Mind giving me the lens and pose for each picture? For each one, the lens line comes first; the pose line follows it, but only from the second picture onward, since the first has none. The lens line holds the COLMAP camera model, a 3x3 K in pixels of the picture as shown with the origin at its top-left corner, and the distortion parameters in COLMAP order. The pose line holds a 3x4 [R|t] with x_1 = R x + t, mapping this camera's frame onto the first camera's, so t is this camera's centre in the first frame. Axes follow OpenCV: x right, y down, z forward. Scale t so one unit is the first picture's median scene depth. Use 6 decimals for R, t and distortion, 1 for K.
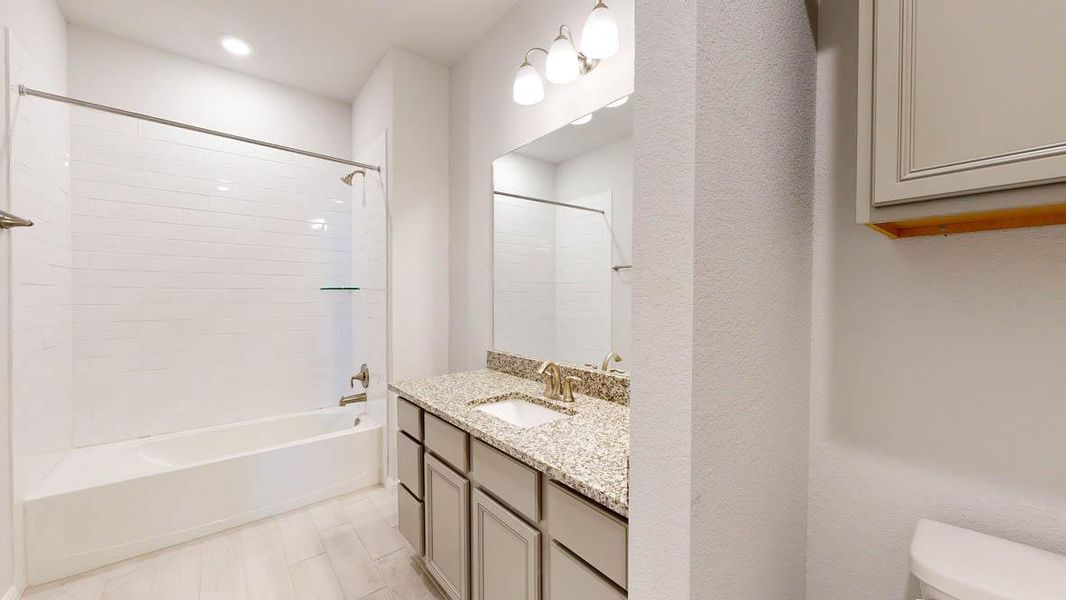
lens RADIAL K [[391.5, 0, 534.6], [0, 391.5, 301.9], [0, 0, 1]] dist [0.002559, 0.000040]
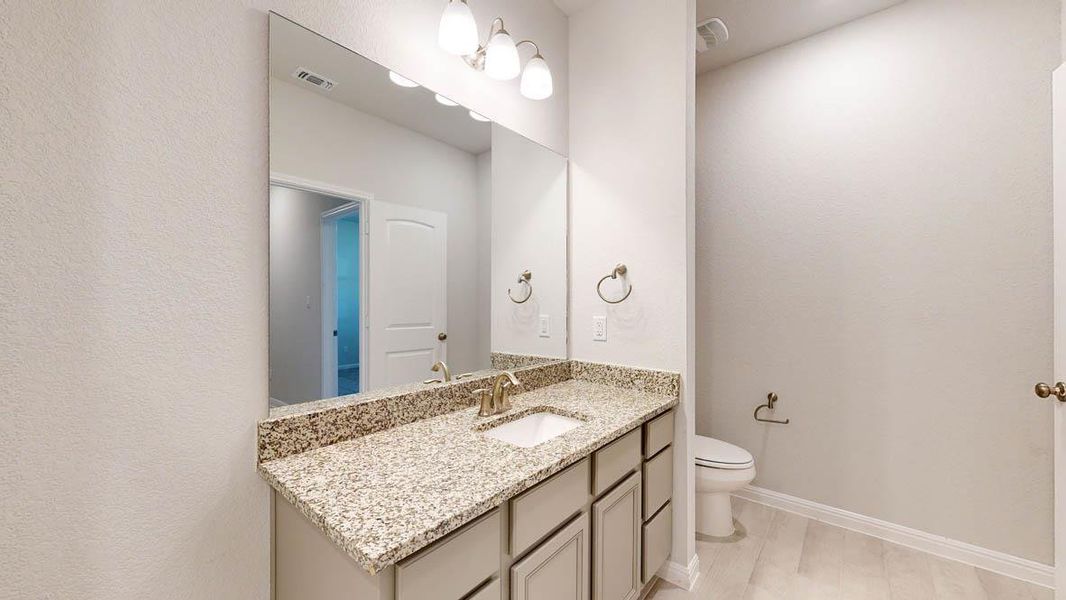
lens RADIAL K [[392.8, 0, 533.3], [0, 392.8, 302.0], [0, 0, 1]] dist [0.002309, 0.000194]
pose [[-0.190963, -0.001255, 0.981596, -0.730444], [0.016144, 0.999860, 0.004419, -0.012868], [-0.981464, 0.016690, -0.190916, 0.919646]]
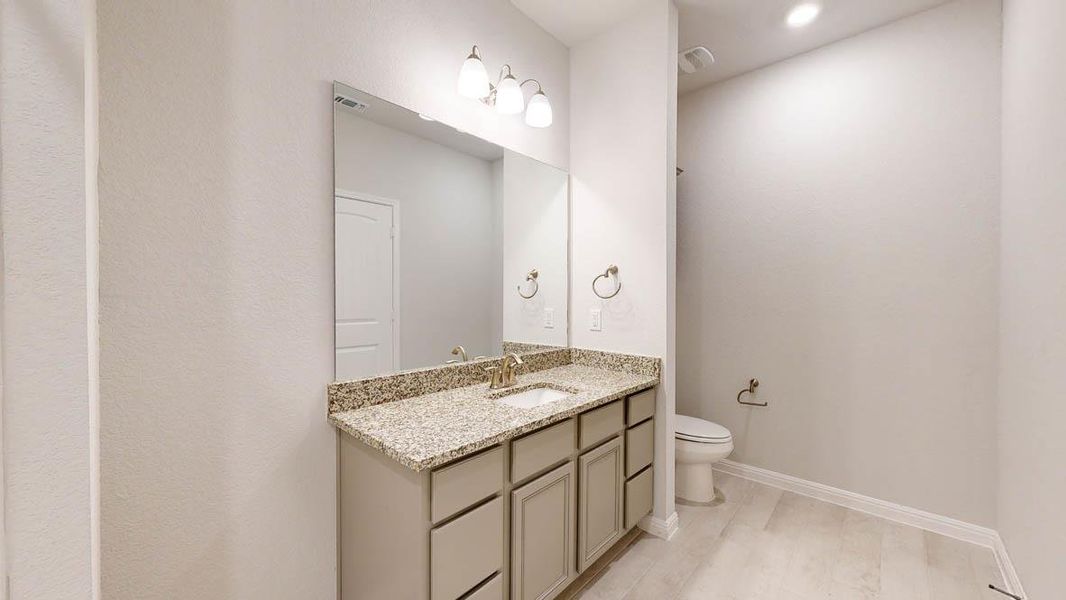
lens RADIAL K [[392.8, 0, 533.3], [0, 392.8, 302.0], [0, 0, 1]] dist [0.002309, 0.000194]
pose [[-0.148501, -0.011946, 0.988840, -0.911282], [0.015268, 0.999780, 0.014371, -0.011245], [-0.988794, 0.017231, -0.148286, 0.915948]]
